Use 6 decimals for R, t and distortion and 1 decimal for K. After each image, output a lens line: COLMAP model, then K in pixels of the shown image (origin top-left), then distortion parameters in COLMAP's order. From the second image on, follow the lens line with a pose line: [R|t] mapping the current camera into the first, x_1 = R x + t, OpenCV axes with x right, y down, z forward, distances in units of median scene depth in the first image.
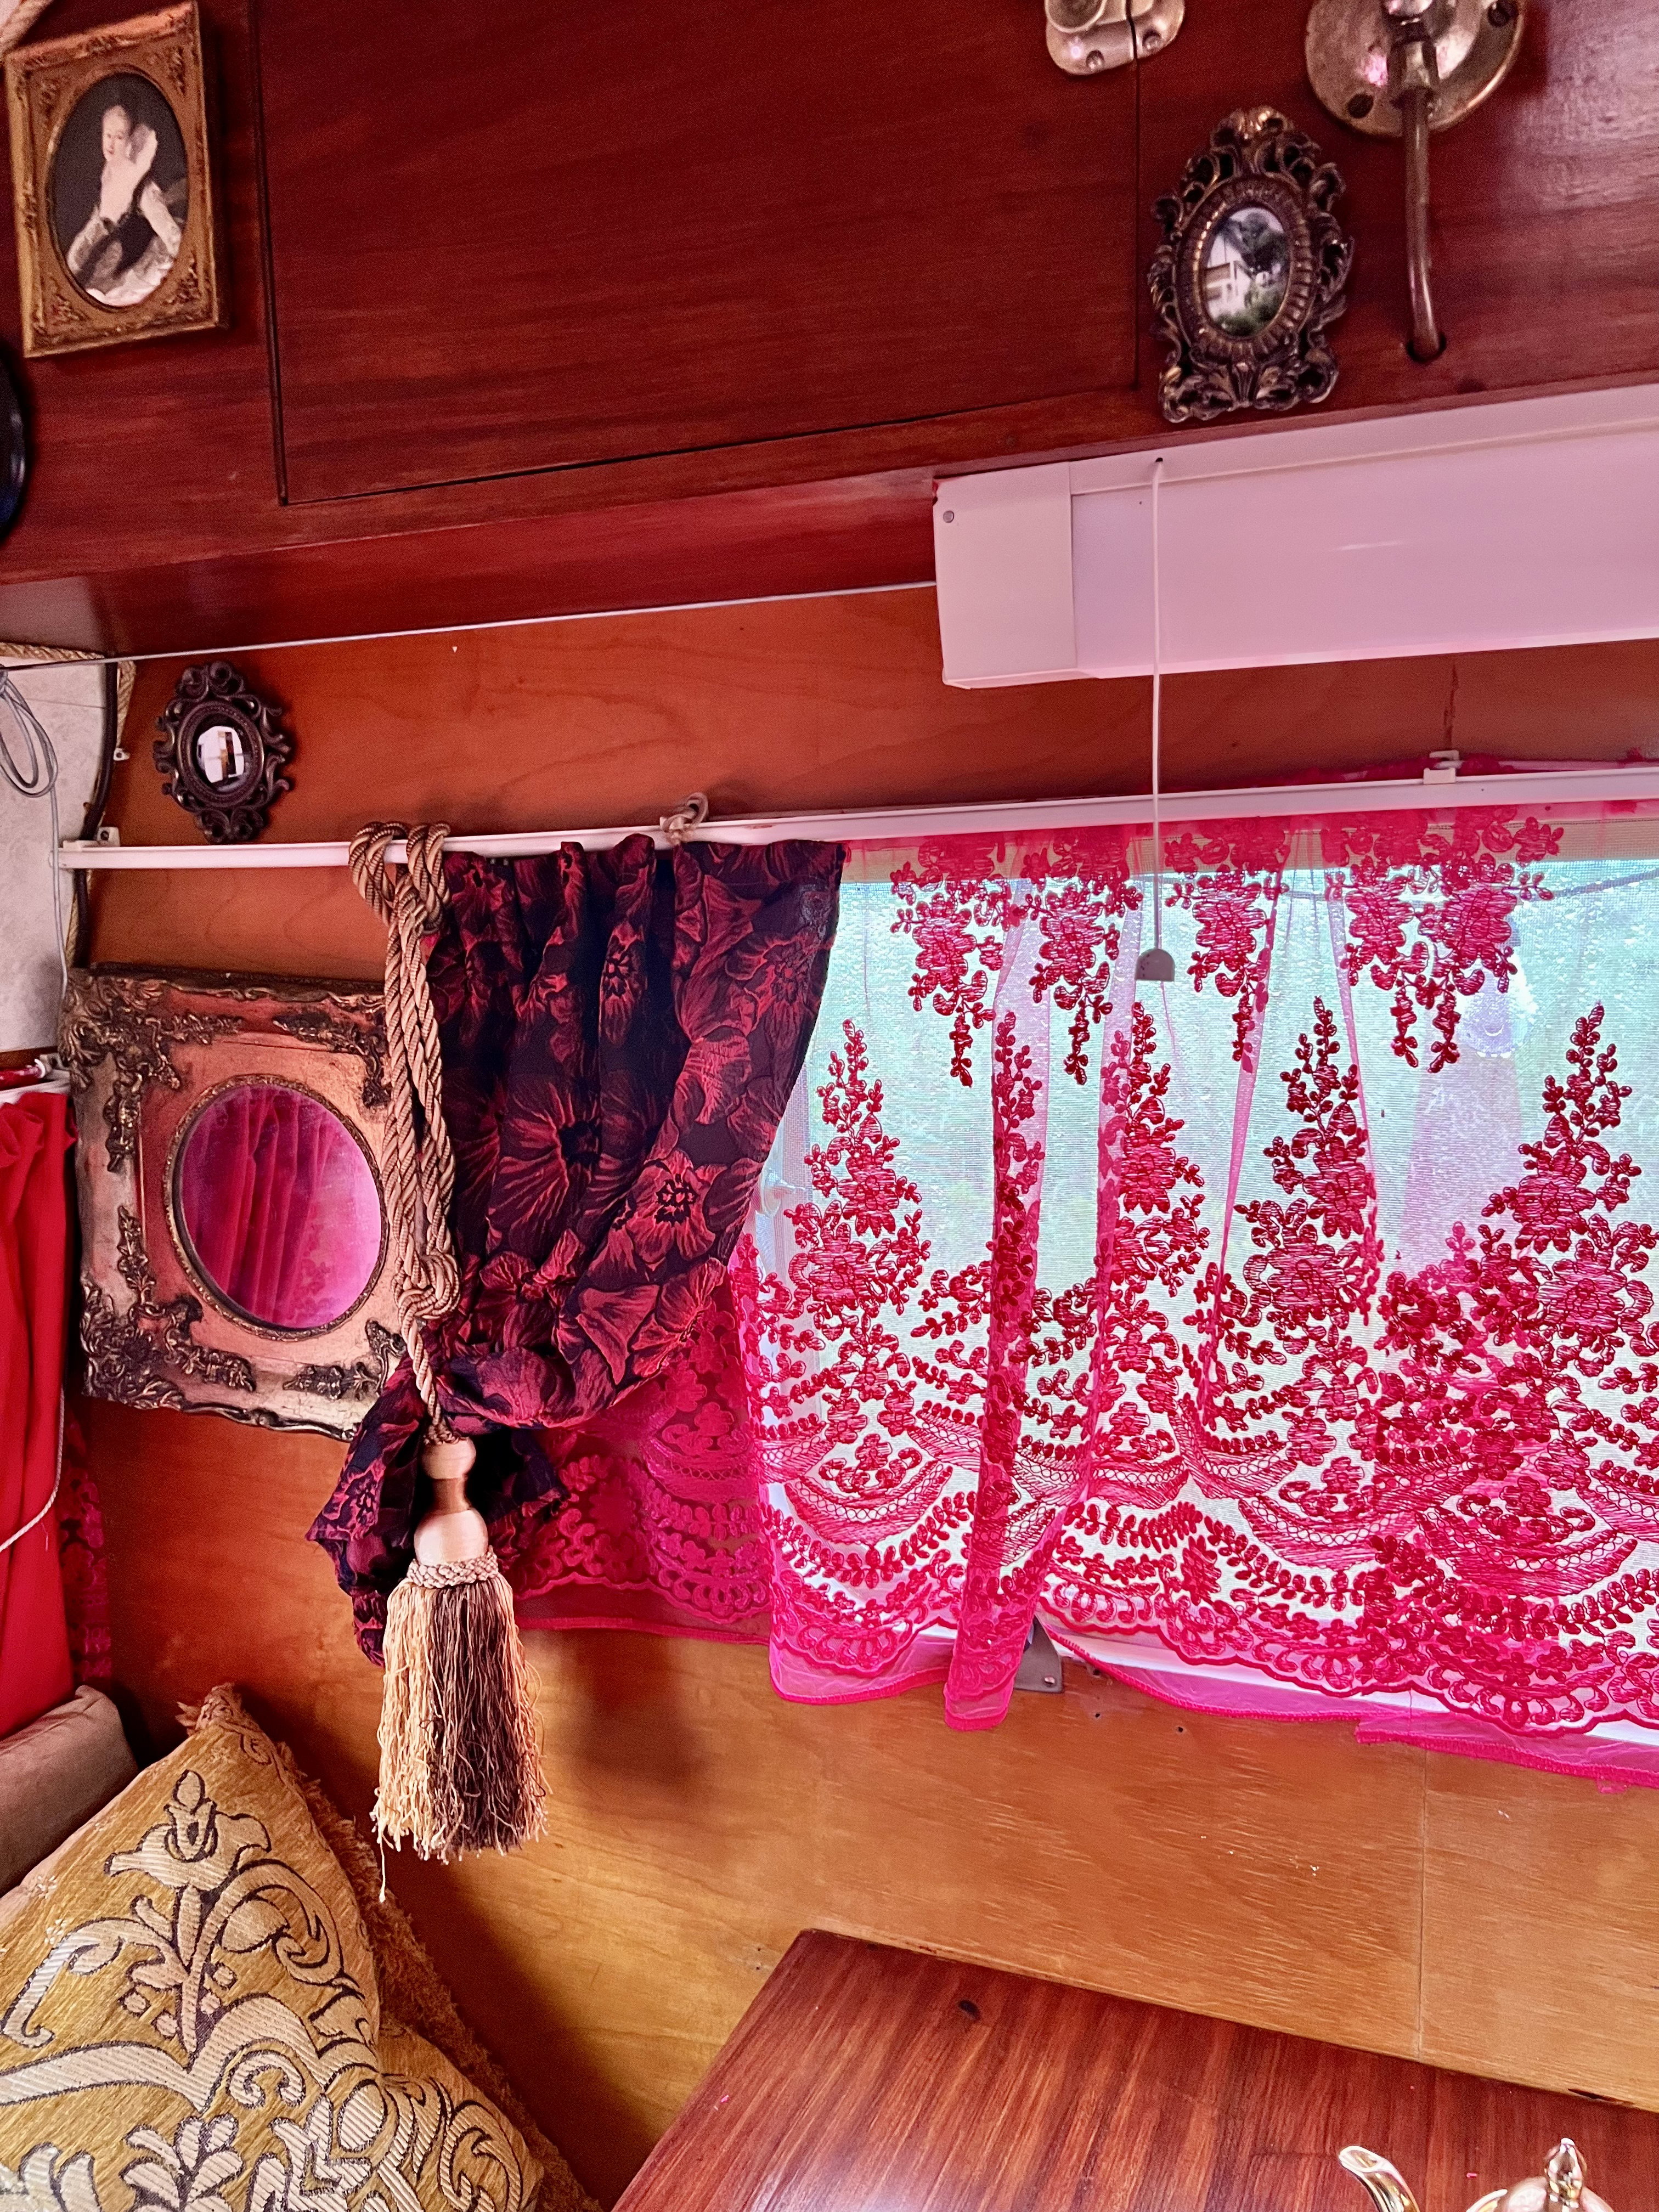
lens RADIAL K [[1631.6, 0, 829.5], [0, 1631.6, 1106.0], [0, 0, 1]] dist [0.090872, -0.112328]
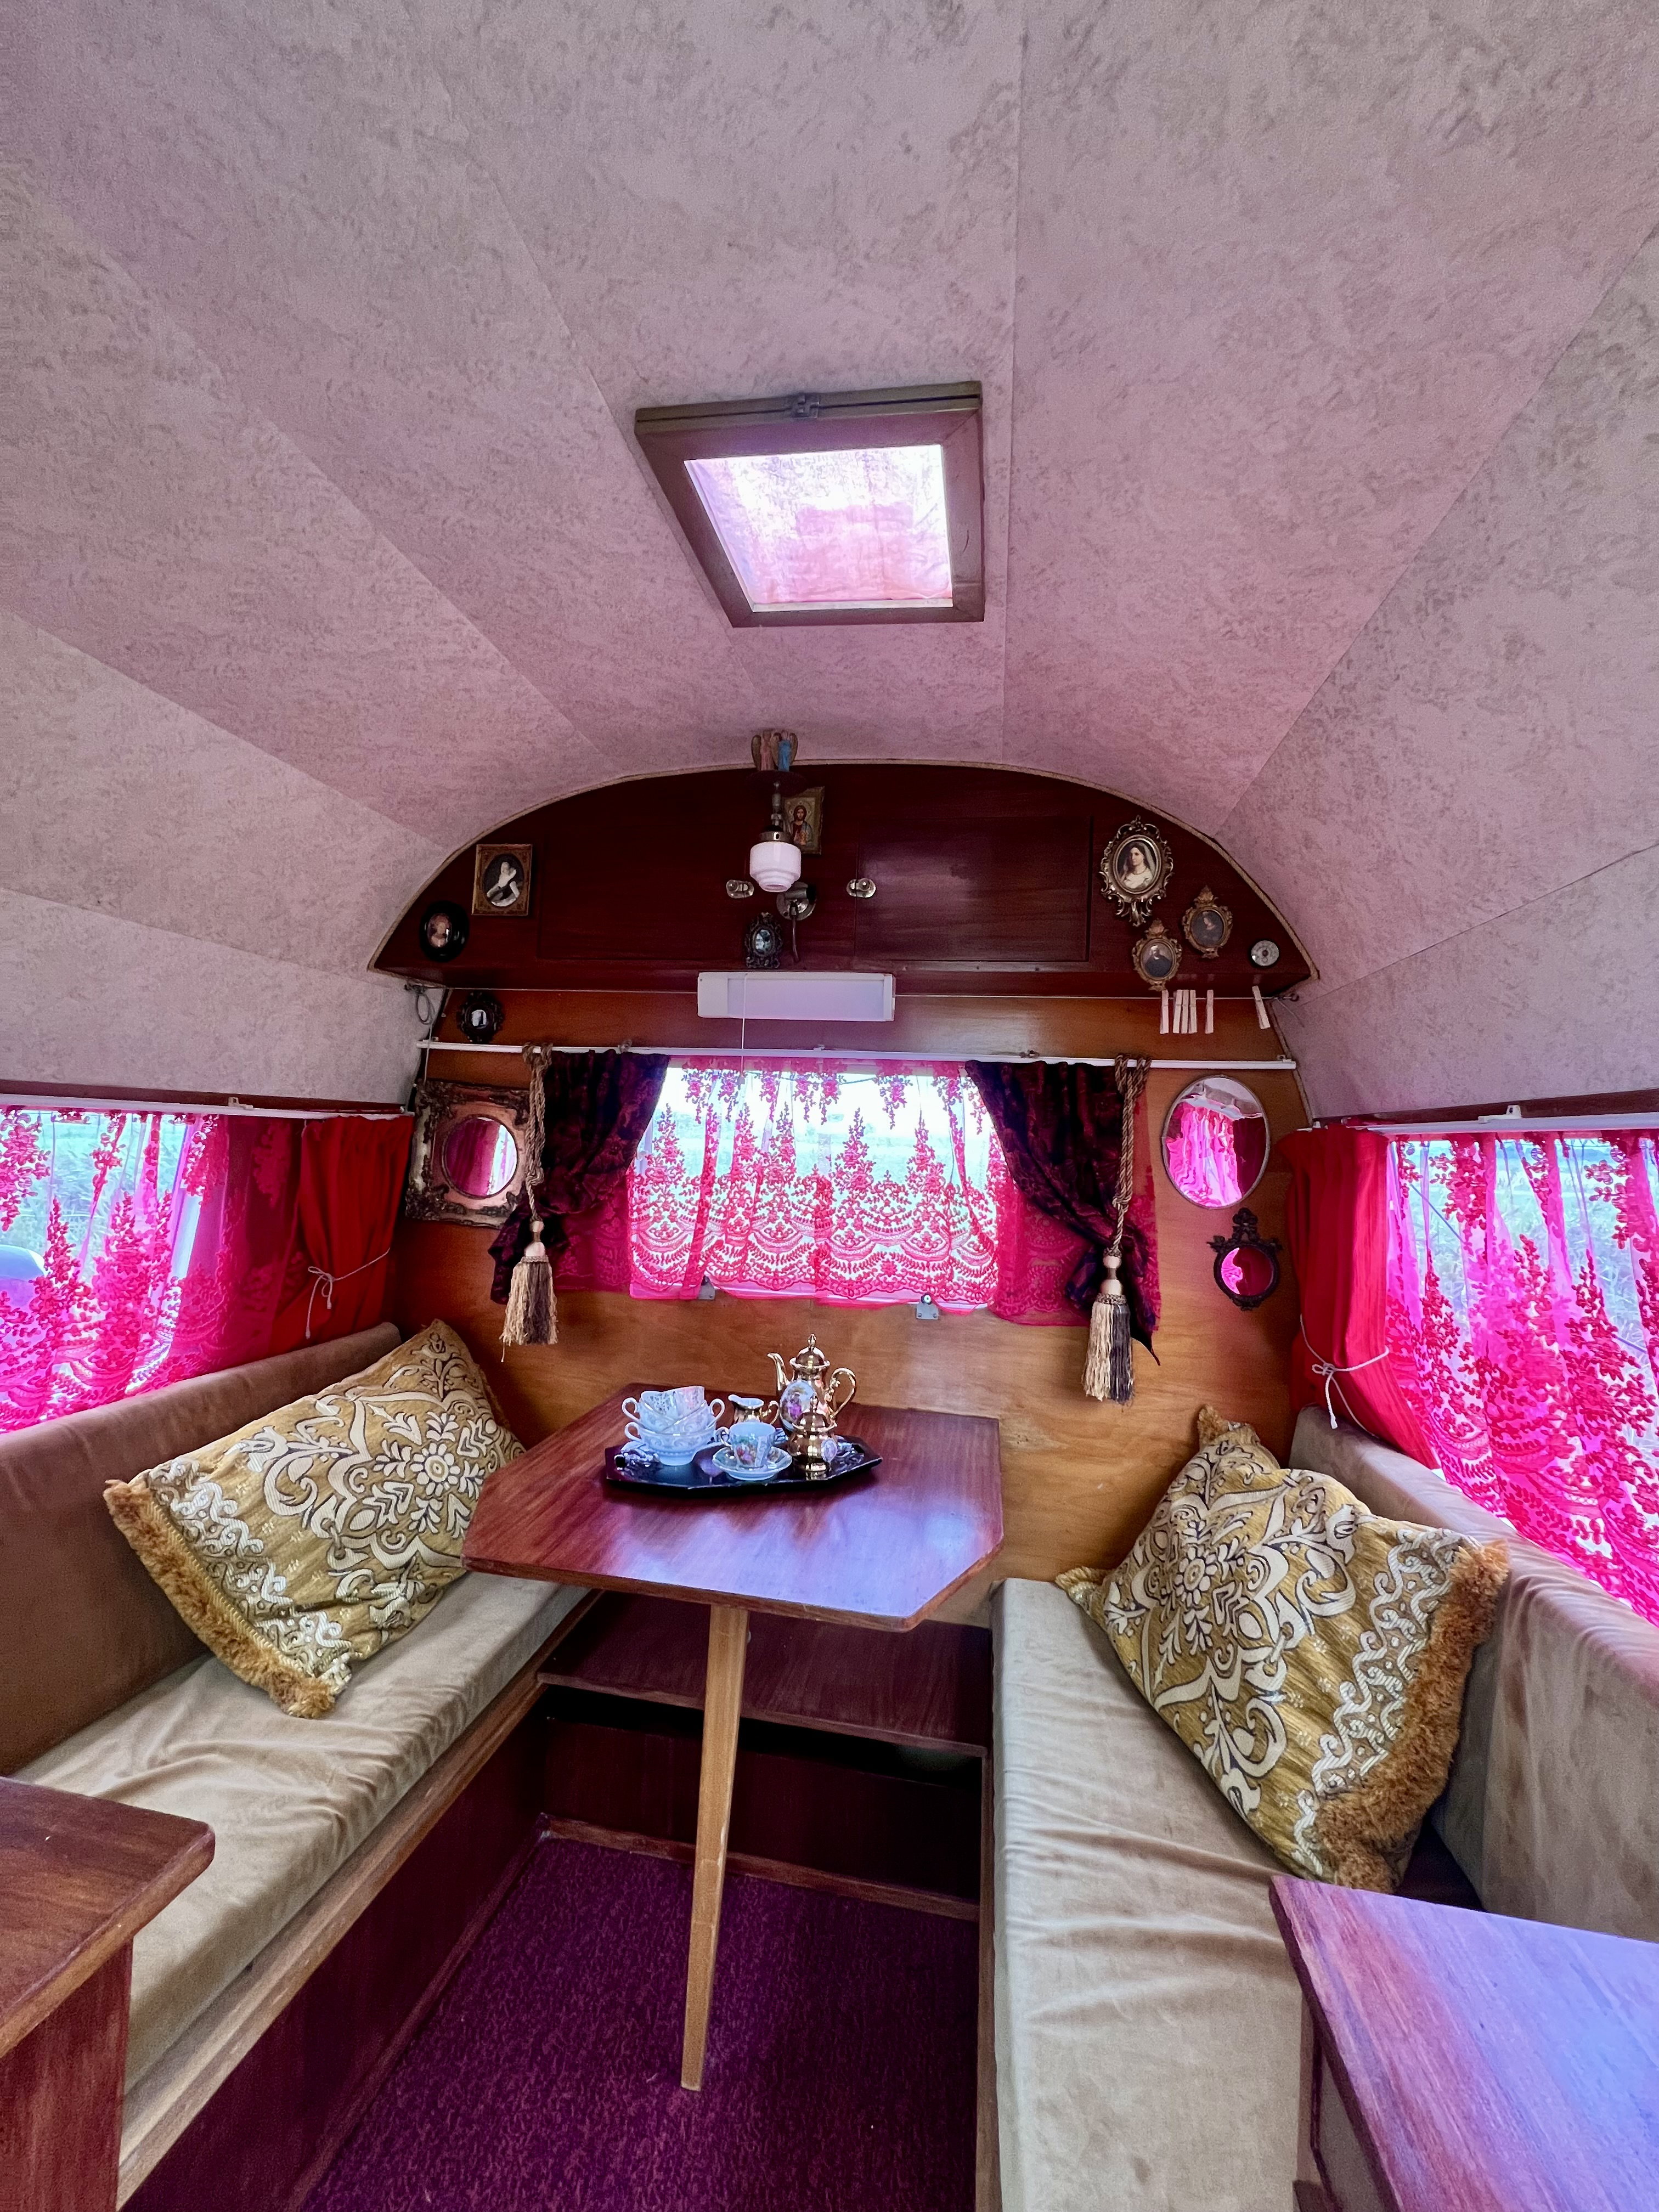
lens RADIAL K [[897.7, 0, 829.5], [0, 897.7, 1106.0], [0, 0, 1]] dist [0.000791, 0.000032]
pose [[0.976487, 0.076929, 0.201381, -0.036486], [-0.042006, 0.984154, -0.172270, 0.270289], [-0.211443, 0.159760, 0.964245, -0.958001]]
